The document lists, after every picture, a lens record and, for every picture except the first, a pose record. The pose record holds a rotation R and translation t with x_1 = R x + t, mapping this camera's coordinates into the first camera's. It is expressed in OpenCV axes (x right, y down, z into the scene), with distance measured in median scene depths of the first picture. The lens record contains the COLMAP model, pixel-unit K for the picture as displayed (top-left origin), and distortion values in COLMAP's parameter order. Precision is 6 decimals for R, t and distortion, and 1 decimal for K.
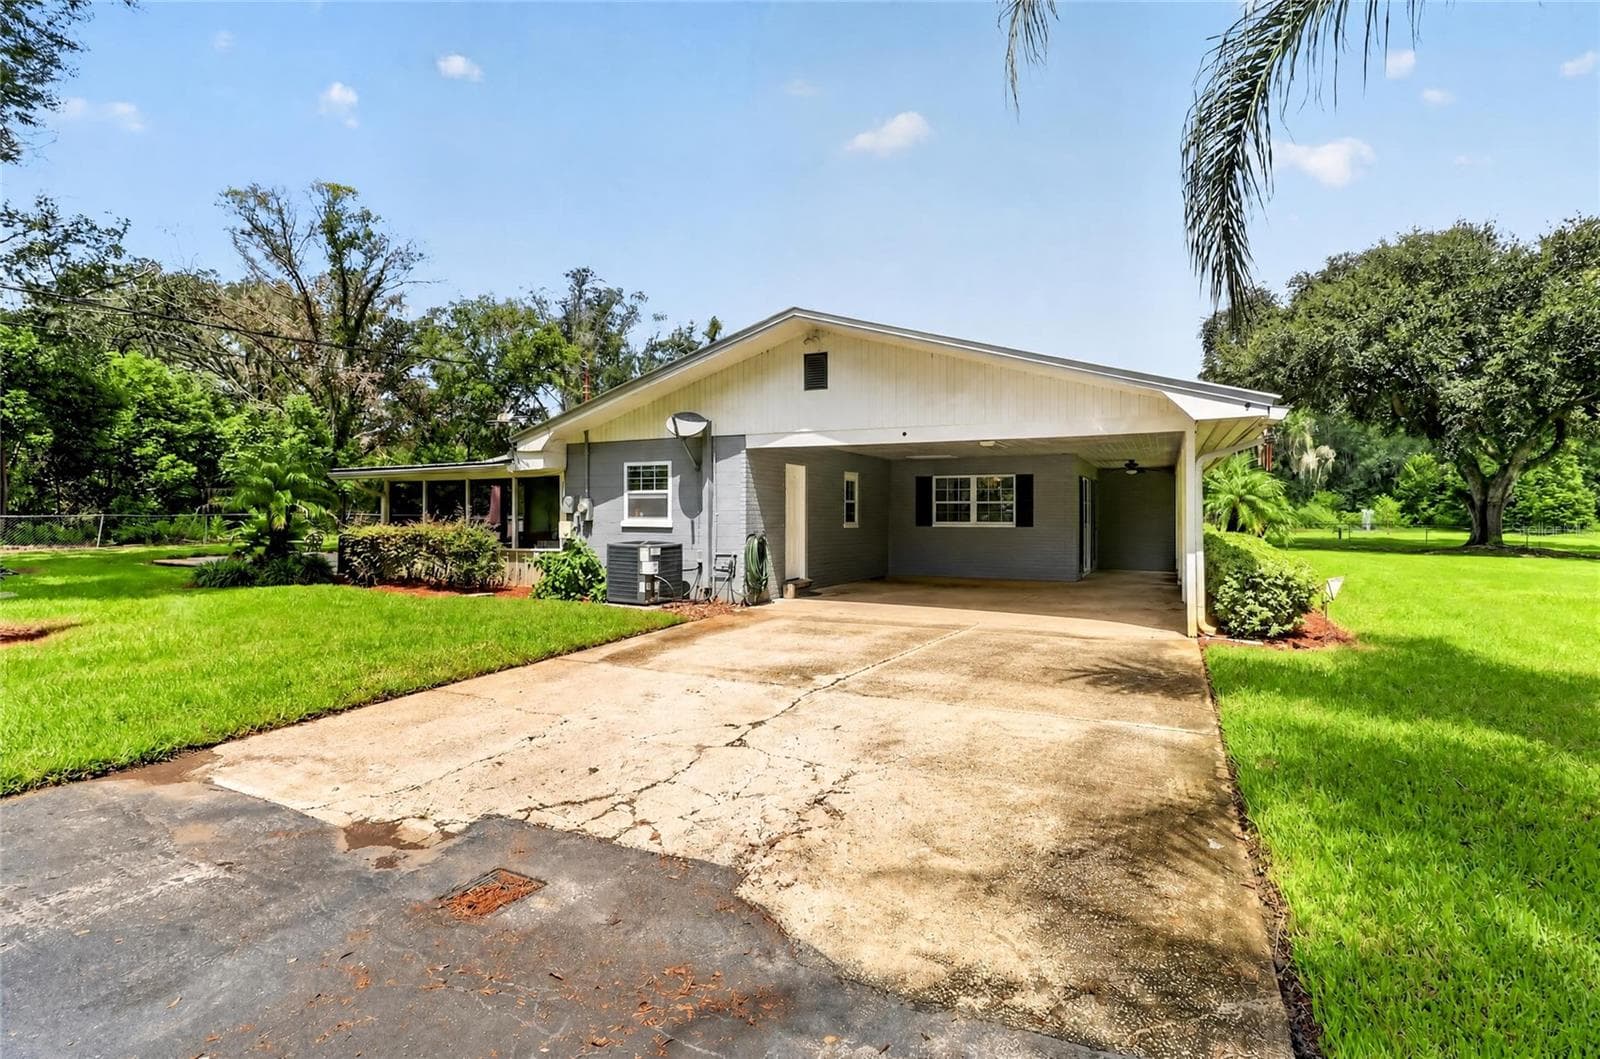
lens RADIAL K [[732.9, 0, 796.2], [0, 732.9, 500.5], [0, 0, 1]] dist [-0.001805, -0.000152]
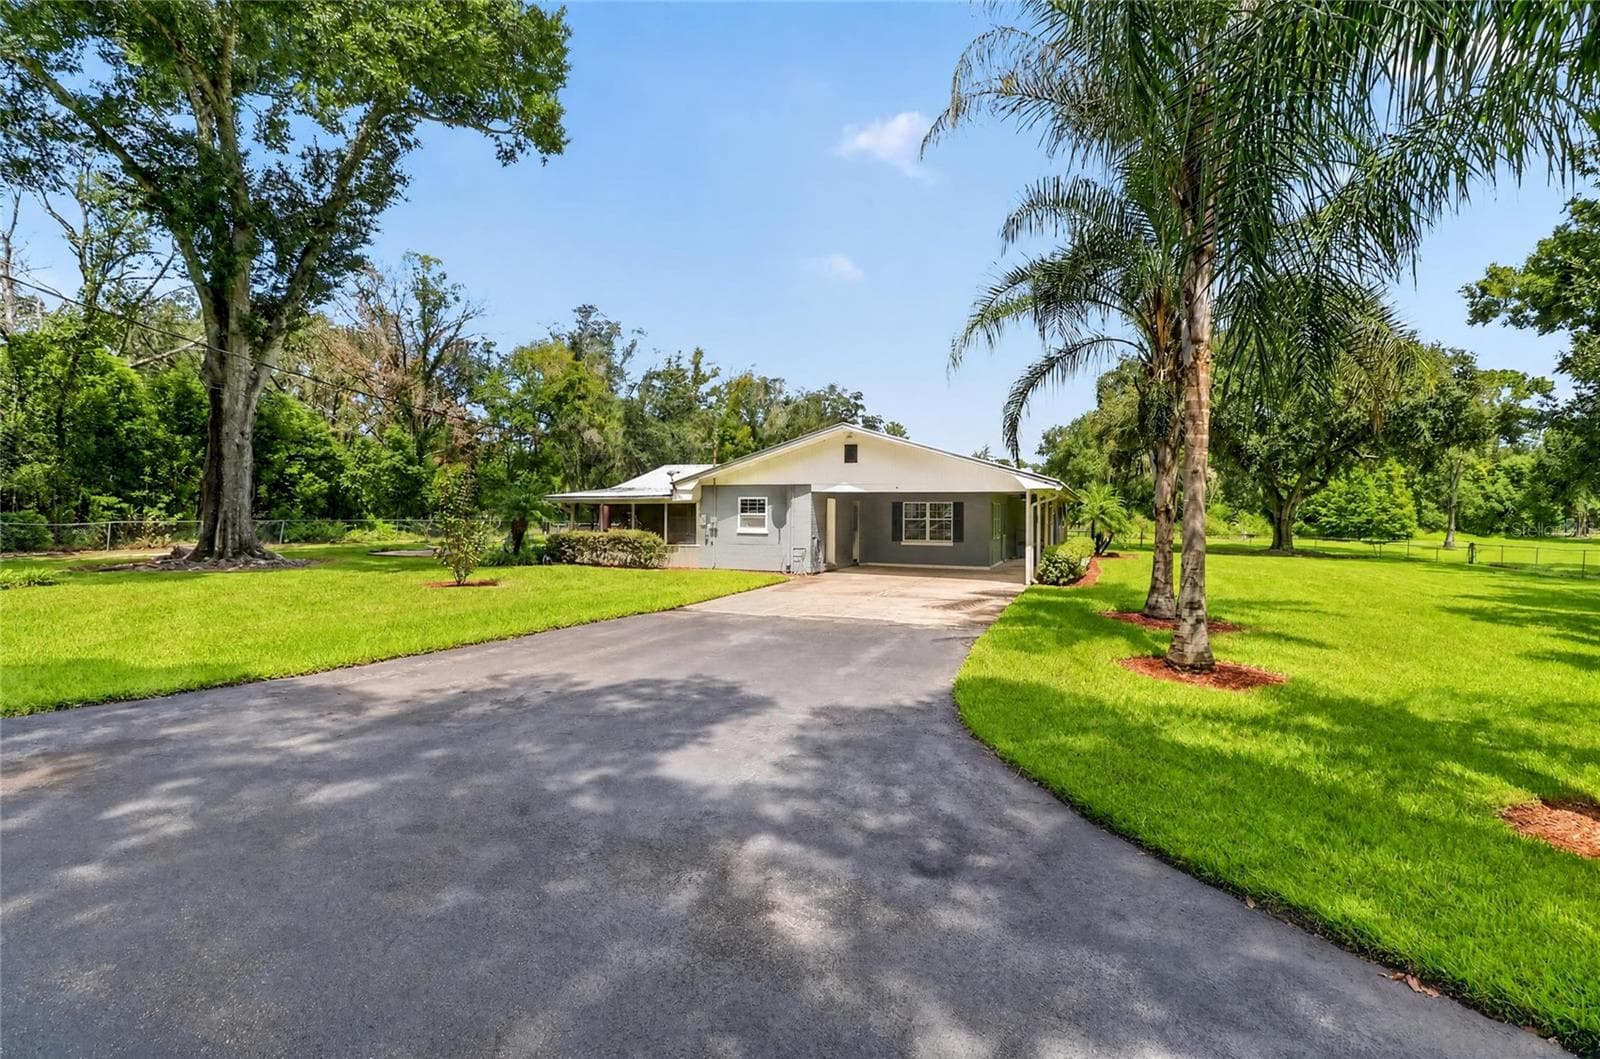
lens RADIAL K [[724.8, 0, 802.5], [0, 724.8, 513.0], [0, 0, 1]] dist [0.002079, 0.000262]
pose [[0.997025, 0.008696, 0.076584, -0.209951], [-0.009419, 0.999914, 0.009083, -0.029959], [-0.076499, -0.009777, 0.997022, -0.773681]]
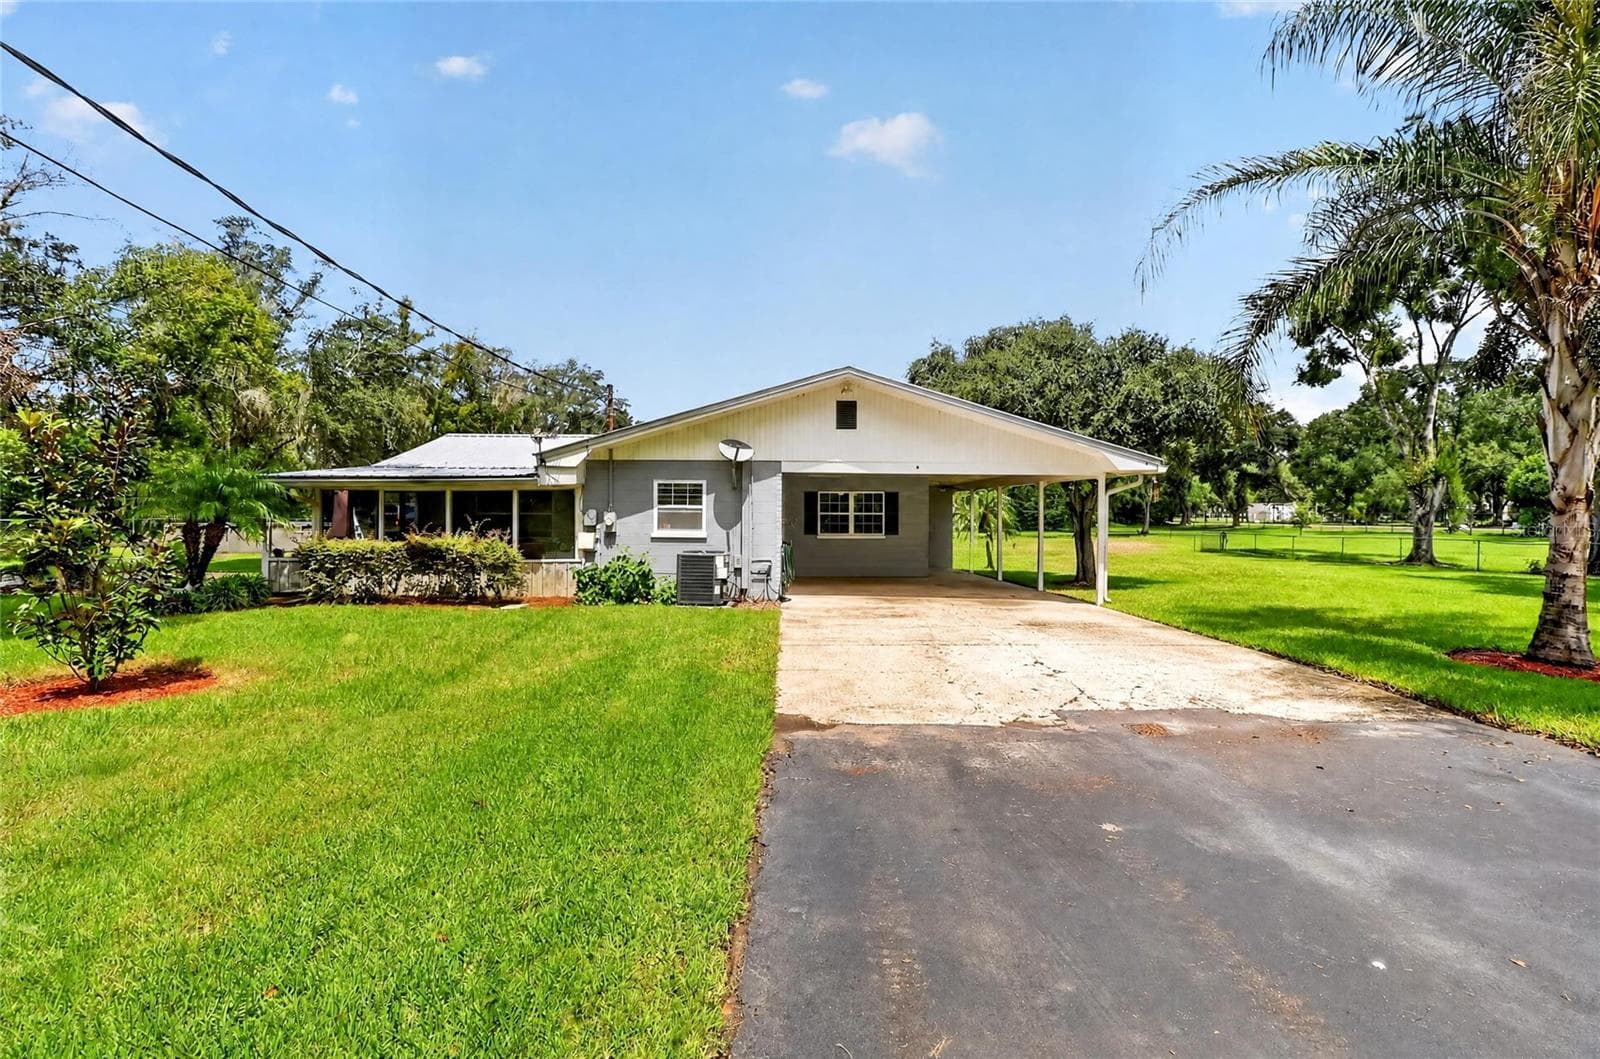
lens RADIAL K [[724.8, 0, 802.5], [0, 724.8, 513.0], [0, 0, 1]] dist [0.002079, 0.000262]
pose [[0.887274, 0.003145, 0.461232, -0.532951], [-0.010712, 0.999848, 0.013790, -0.018763], [-0.461118, -0.017176, 0.887173, -0.078639]]
